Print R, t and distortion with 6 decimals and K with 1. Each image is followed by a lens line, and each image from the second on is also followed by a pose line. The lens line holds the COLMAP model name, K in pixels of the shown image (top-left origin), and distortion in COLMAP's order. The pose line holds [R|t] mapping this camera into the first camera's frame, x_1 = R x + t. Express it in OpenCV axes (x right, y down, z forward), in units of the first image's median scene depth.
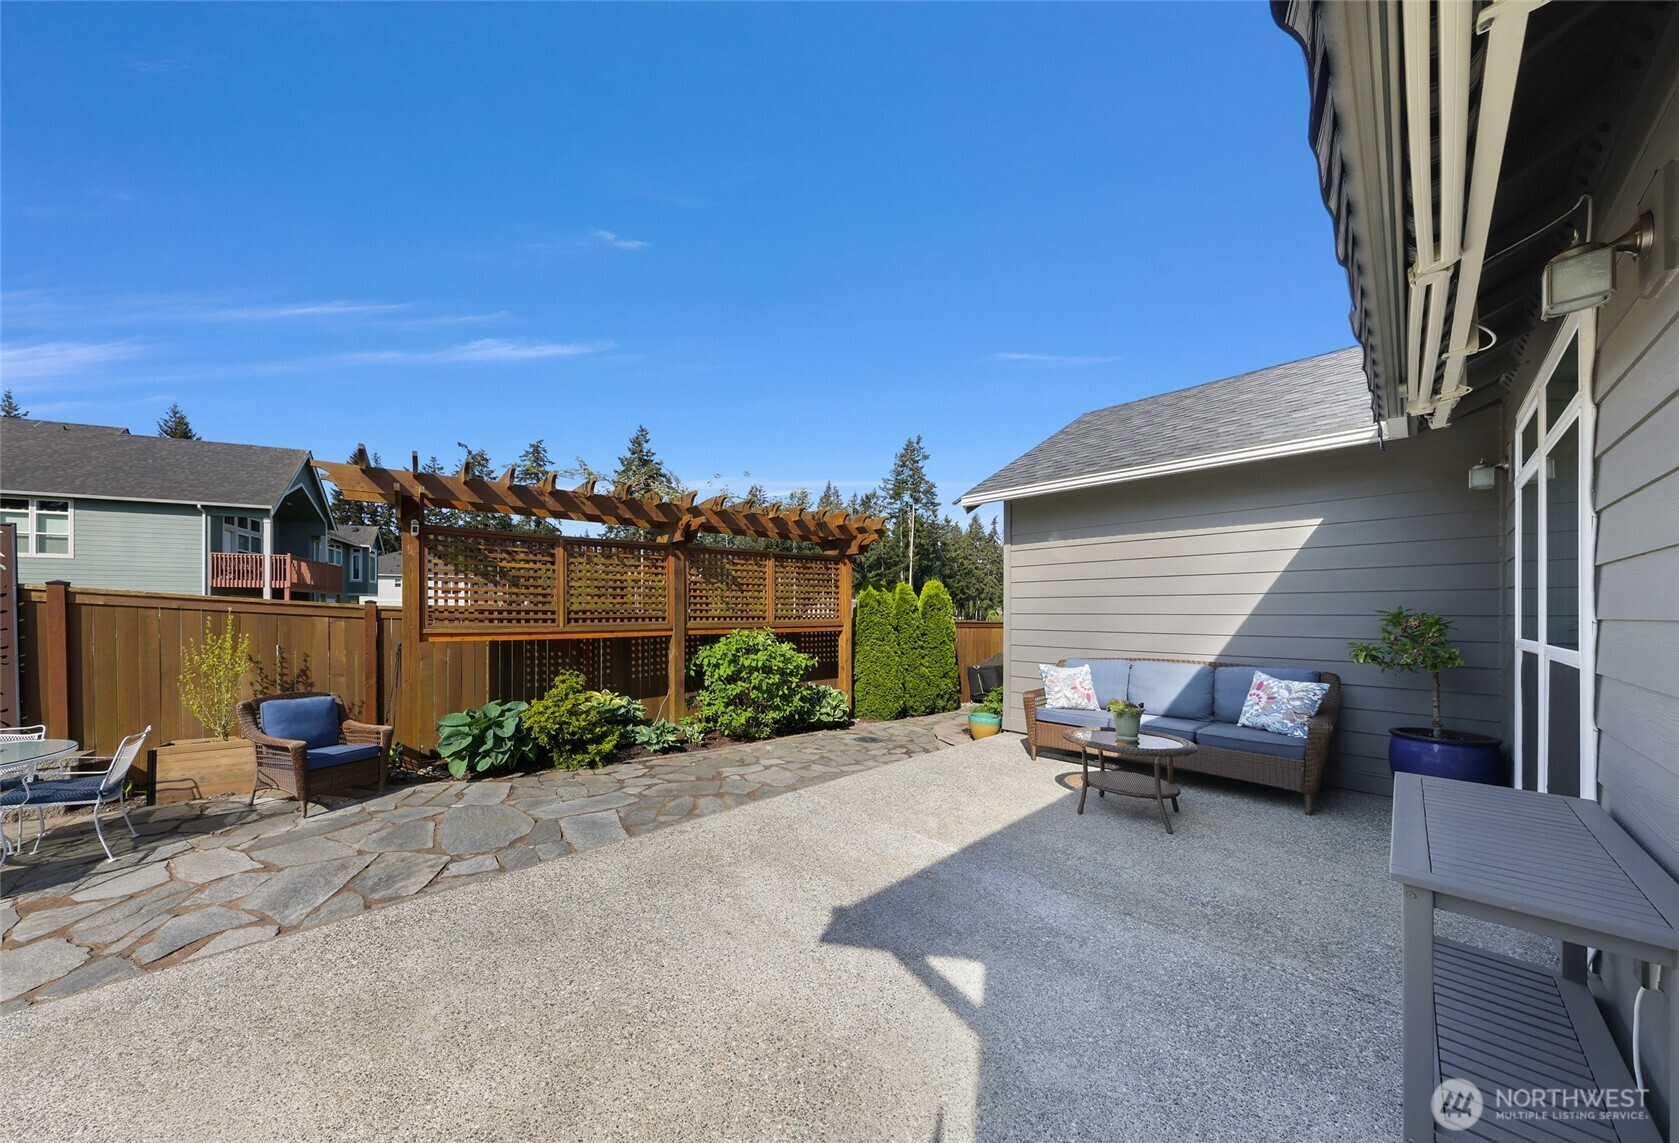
lens RADIAL K [[533.9, 0, 754.0], [0, 533.9, 612.5], [0, 0, 1]] dist [0.001090, 0.000082]
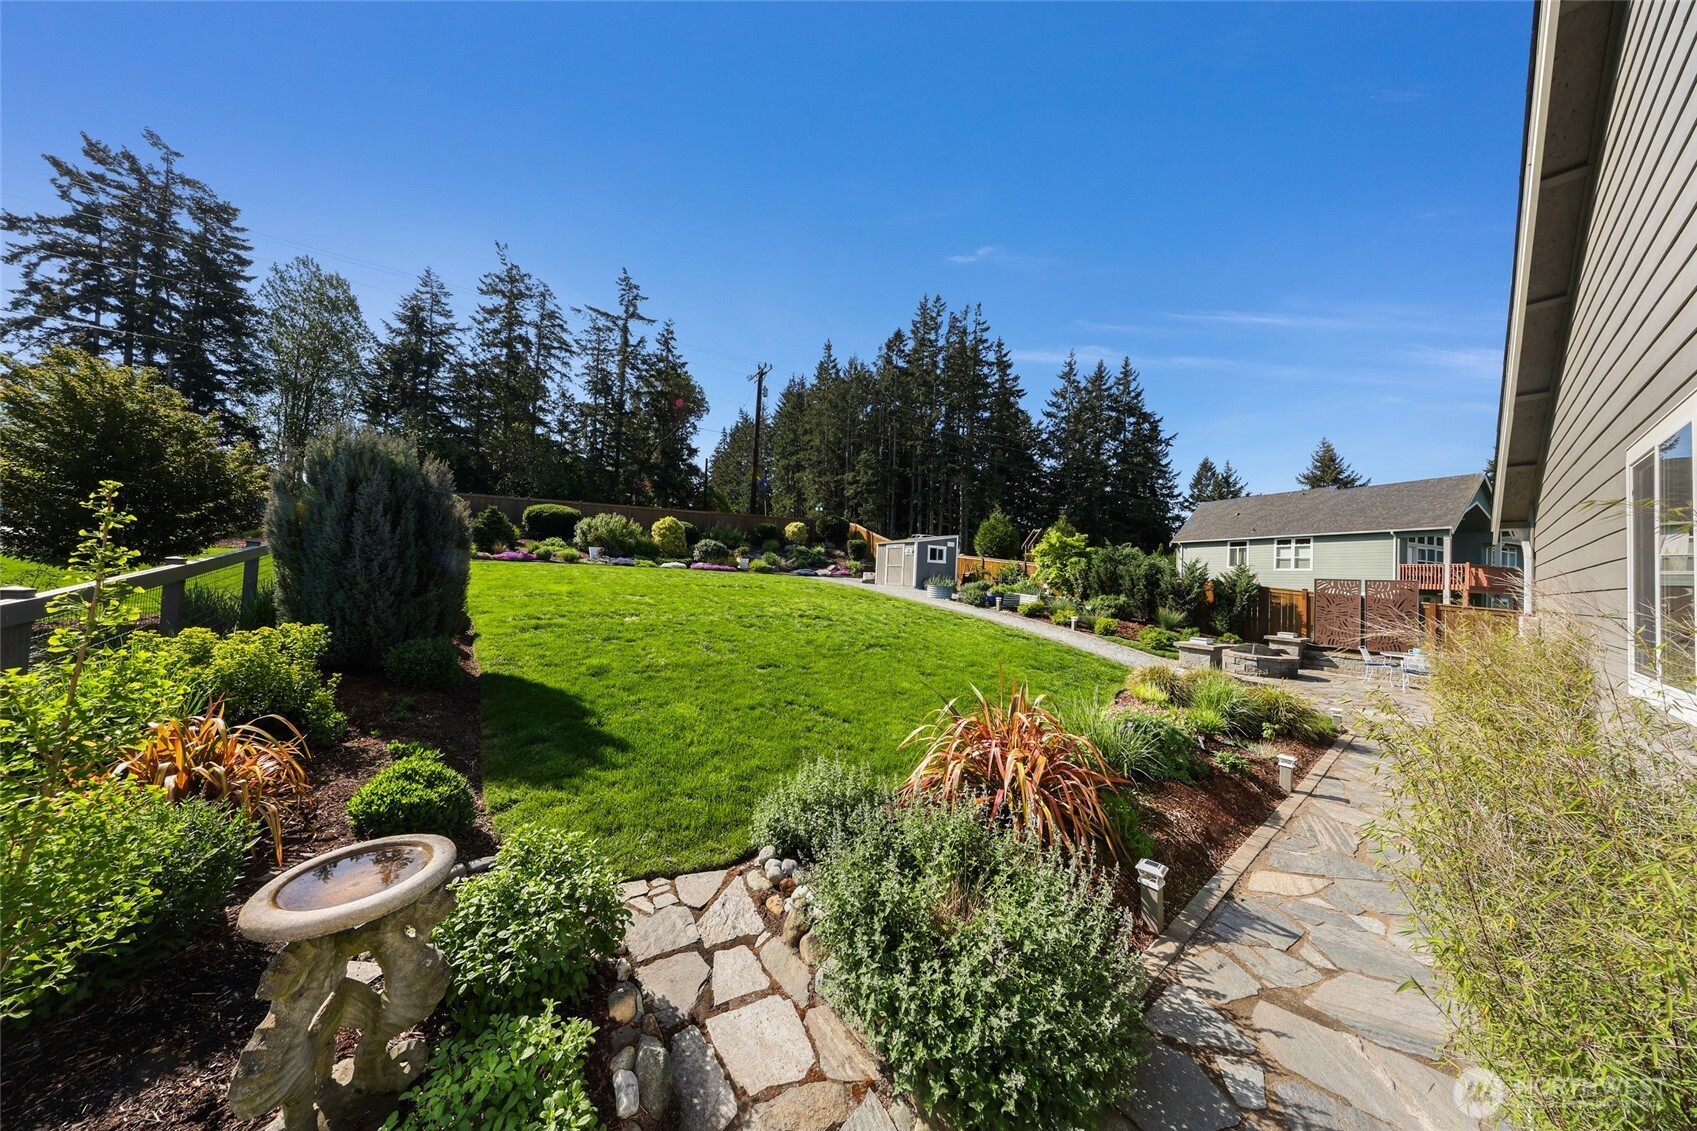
lens RADIAL K [[498.9, 0, 850.9], [0, 498.9, 562.9], [0, 0, 1]] dist [0.001342, 0.000166]
pose [[0.012826, -0.036755, -0.999242, 0.067450], [-0.042501, 0.998401, -0.037270, -0.001153], [0.999014, 0.042947, 0.011244, -0.109527]]
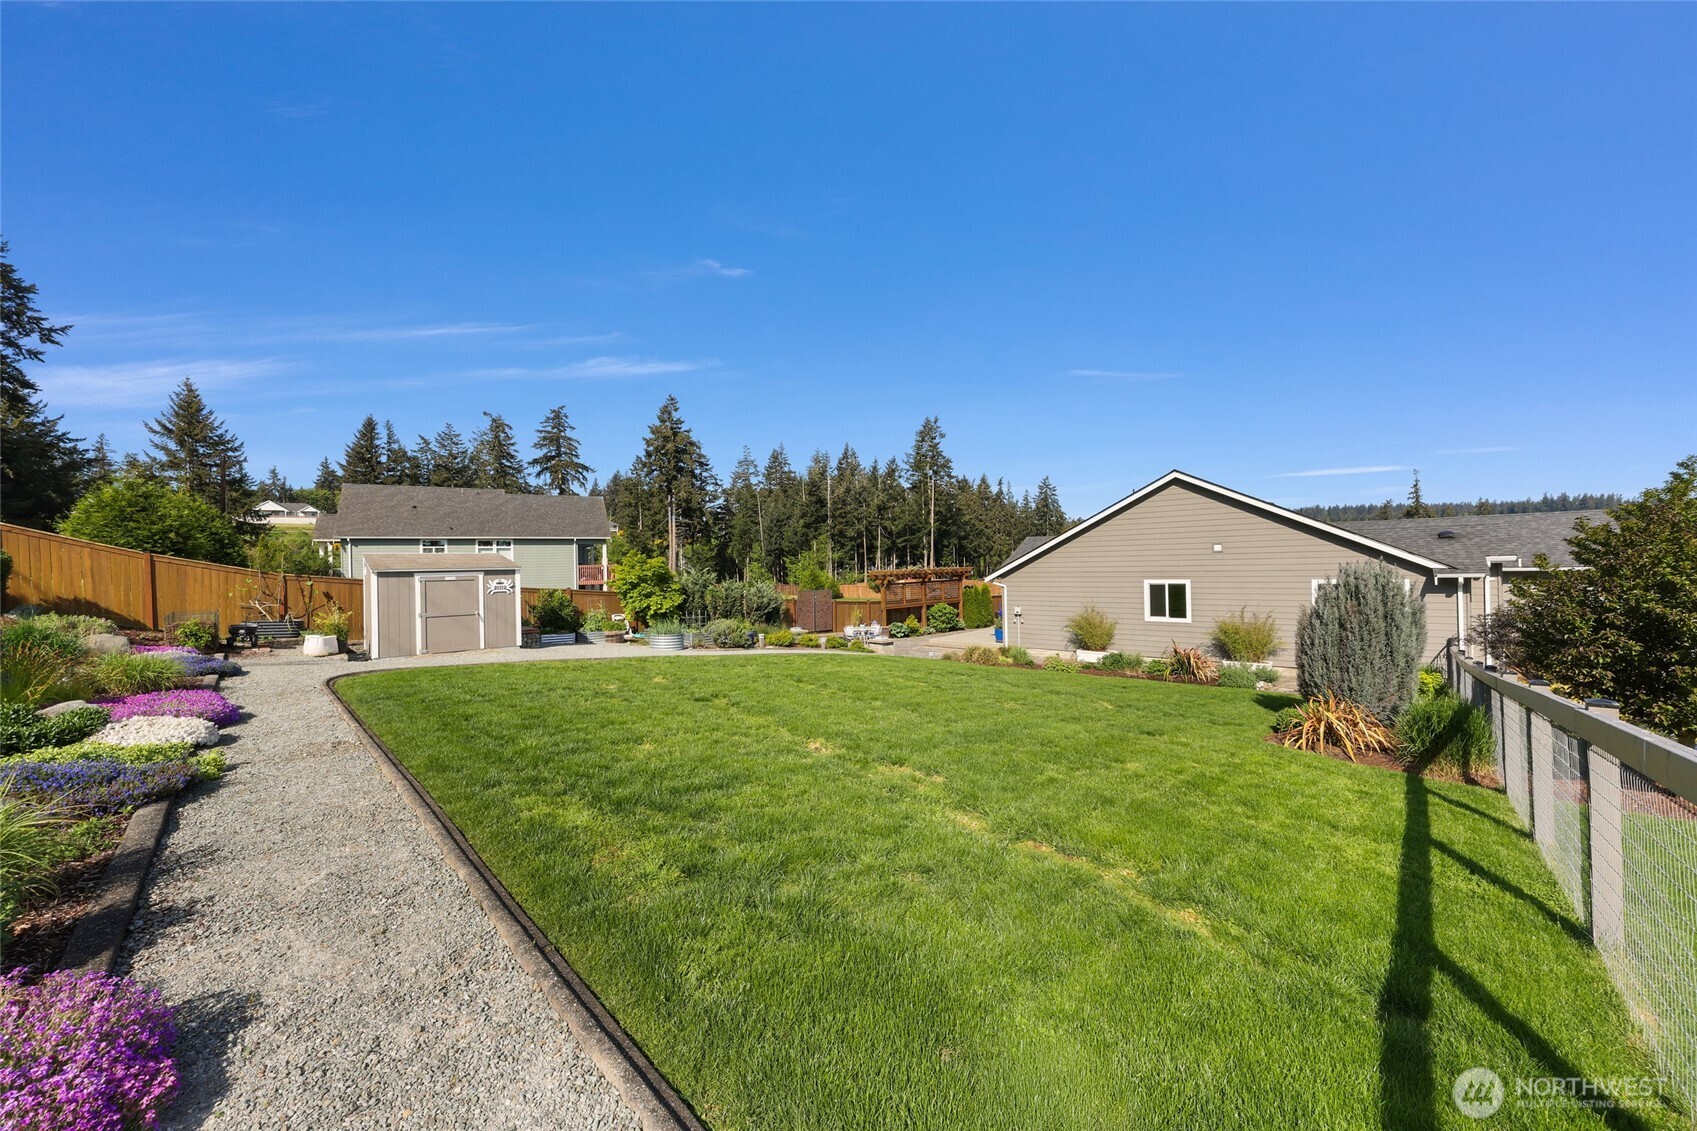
lens RADIAL K [[629.3, 0, 842.5], [0, 629.3, 562.5], [0, 0, 1]] dist [-0.003981, -0.000180]
pose [[0.984559, -0.025438, 0.173195, -0.124927], [0.026518, 0.999641, -0.003925, -0.021792], [-0.173033, 0.008457, 0.984880, -0.276209]]
